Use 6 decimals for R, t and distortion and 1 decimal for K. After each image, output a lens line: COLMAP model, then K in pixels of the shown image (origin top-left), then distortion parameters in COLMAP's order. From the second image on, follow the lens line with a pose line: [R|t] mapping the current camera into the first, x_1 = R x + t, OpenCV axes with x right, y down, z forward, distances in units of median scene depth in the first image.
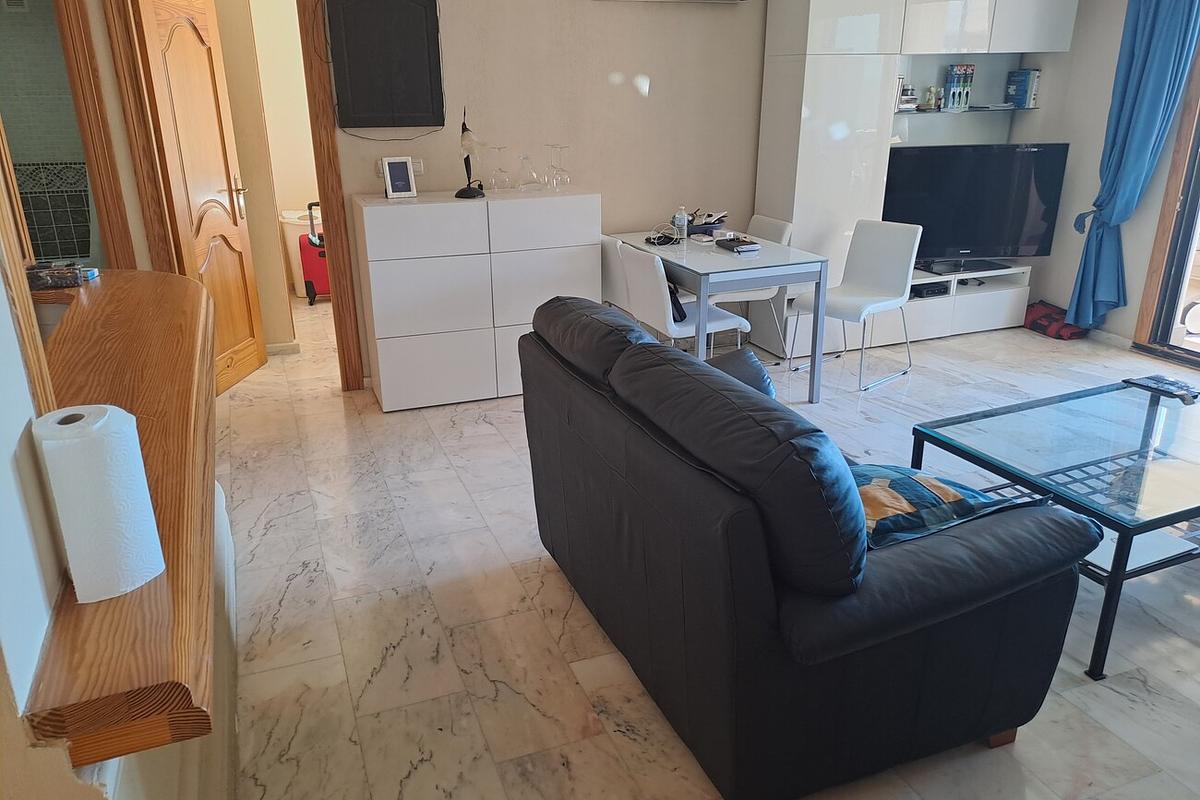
lens RADIAL K [[856.0, 0, 590.7], [0, 856.0, 384.0], [0, 0, 1]] dist [0.095067, -0.088262]
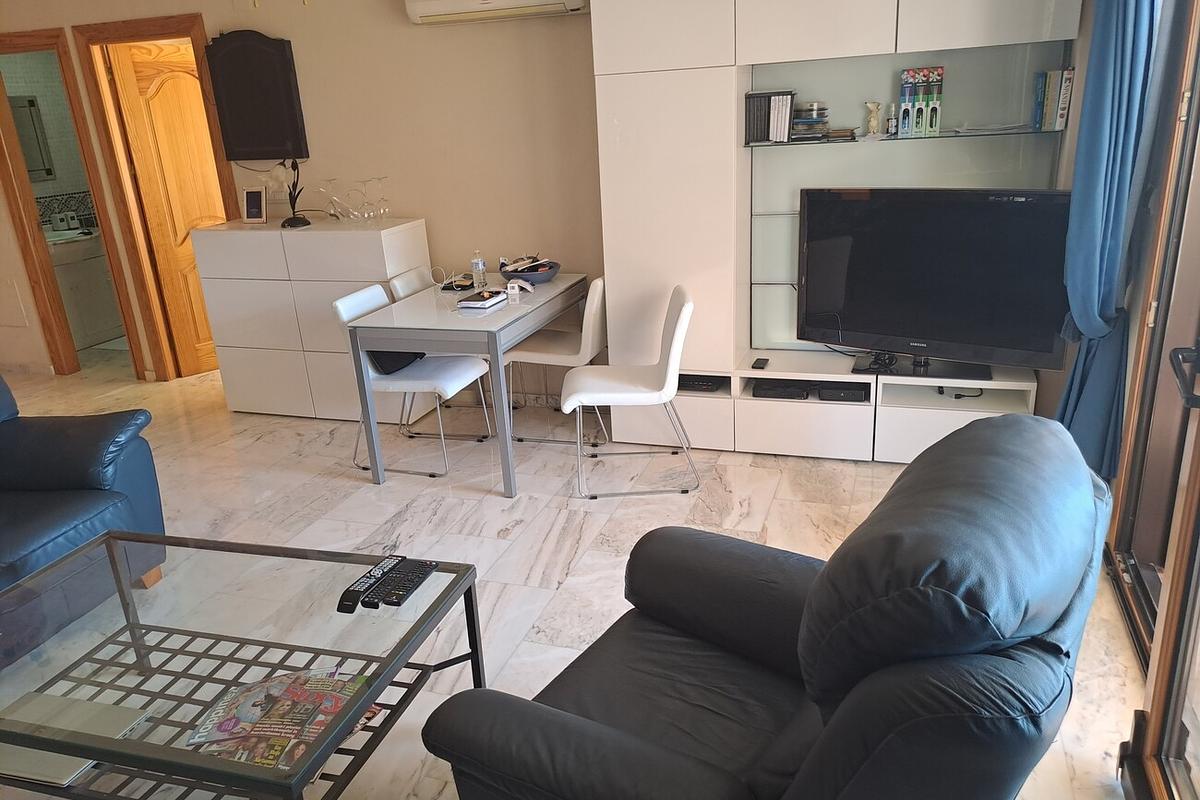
lens RADIAL K [[879.7, 0, 588.2], [0, 879.7, 400.2], [0, 0, 1]] dist [0.077837, -0.071616]
pose [[0.762612, 0.177875, -0.621919, 0.806800], [-0.169448, 0.982809, 0.073311, -0.140389], [0.624268, 0.049476, 0.779642, 0.366978]]
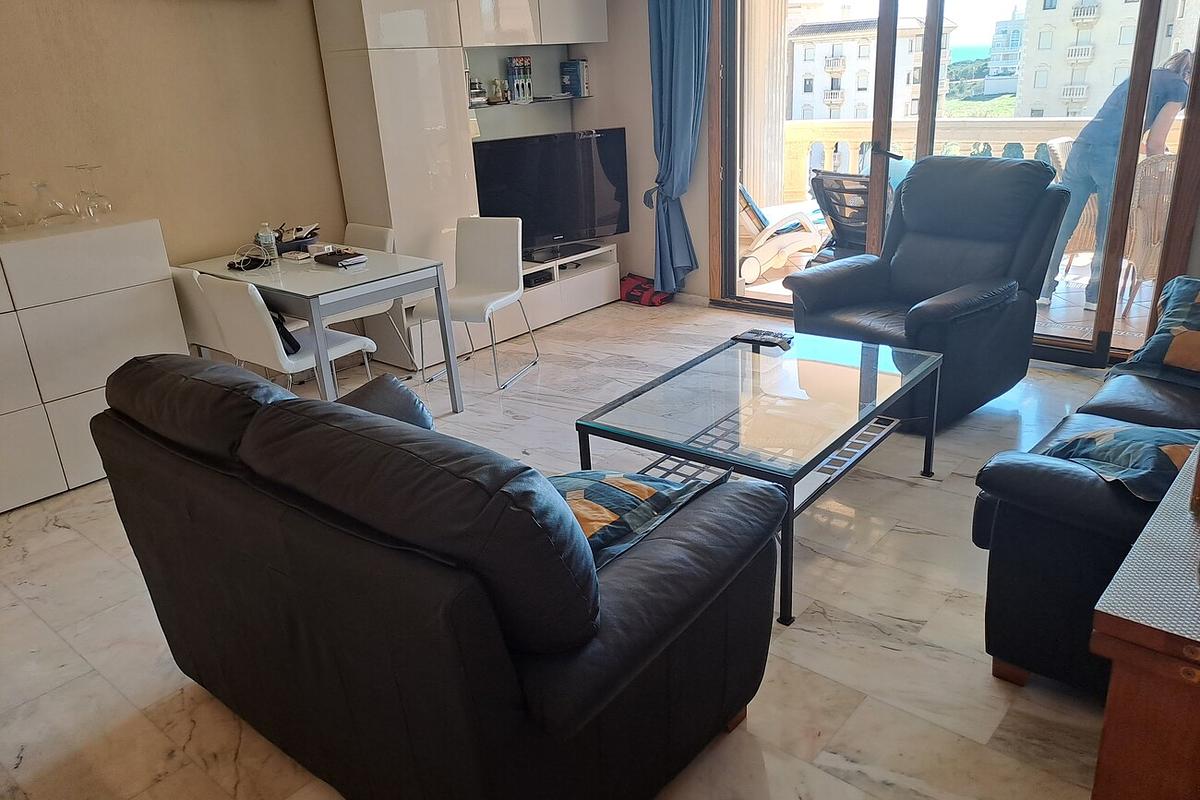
lens RADIAL K [[856.0, 0, 590.7], [0, 856.0, 384.0], [0, 0, 1]] dist [0.095067, -0.088262]
pose [[0.882895, -0.196953, 0.426271, -0.010024], [0.197918, 0.979295, 0.042541, -0.019513], [-0.425823, 0.046808, 0.903595, 0.075593]]
